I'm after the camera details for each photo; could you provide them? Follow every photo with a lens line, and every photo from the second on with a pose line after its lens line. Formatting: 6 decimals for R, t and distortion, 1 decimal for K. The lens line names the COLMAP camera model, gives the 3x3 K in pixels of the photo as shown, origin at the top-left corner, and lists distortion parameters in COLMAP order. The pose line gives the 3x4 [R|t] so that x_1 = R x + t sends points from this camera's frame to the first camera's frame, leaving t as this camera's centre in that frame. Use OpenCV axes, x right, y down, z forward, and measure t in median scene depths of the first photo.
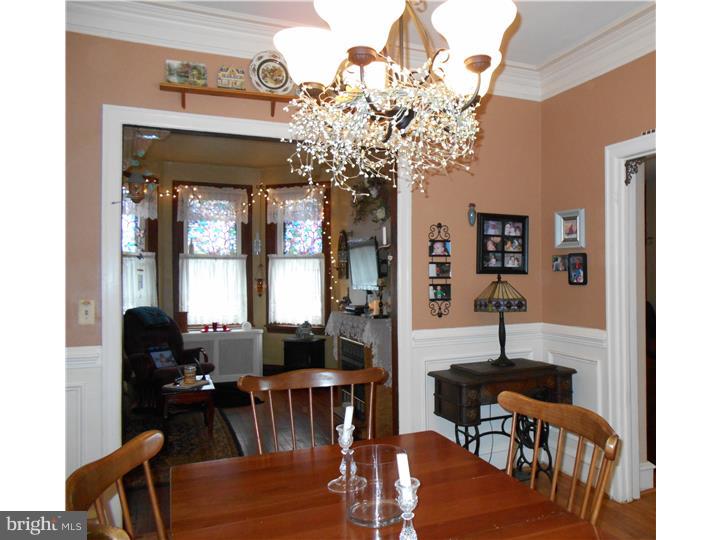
lens RADIAL K [[553.8, 0, 361.3], [0, 553.8, 257.3], [0, 0, 1]] dist [0.005495, 0.009091]
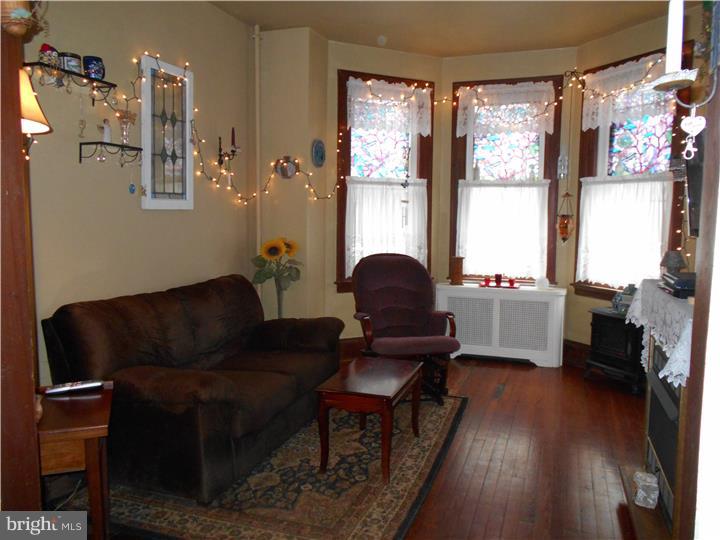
lens RADIAL K [[553.8, 0, 361.3], [0, 553.8, 257.3], [0, 0, 1]] dist [0.005495, 0.009091]
pose [[0.784456, 0.056630, -0.617593, 0.039723], [0.009402, 0.994622, 0.103144, 0.018818], [0.620113, -0.086719, 0.779705, 0.318259]]
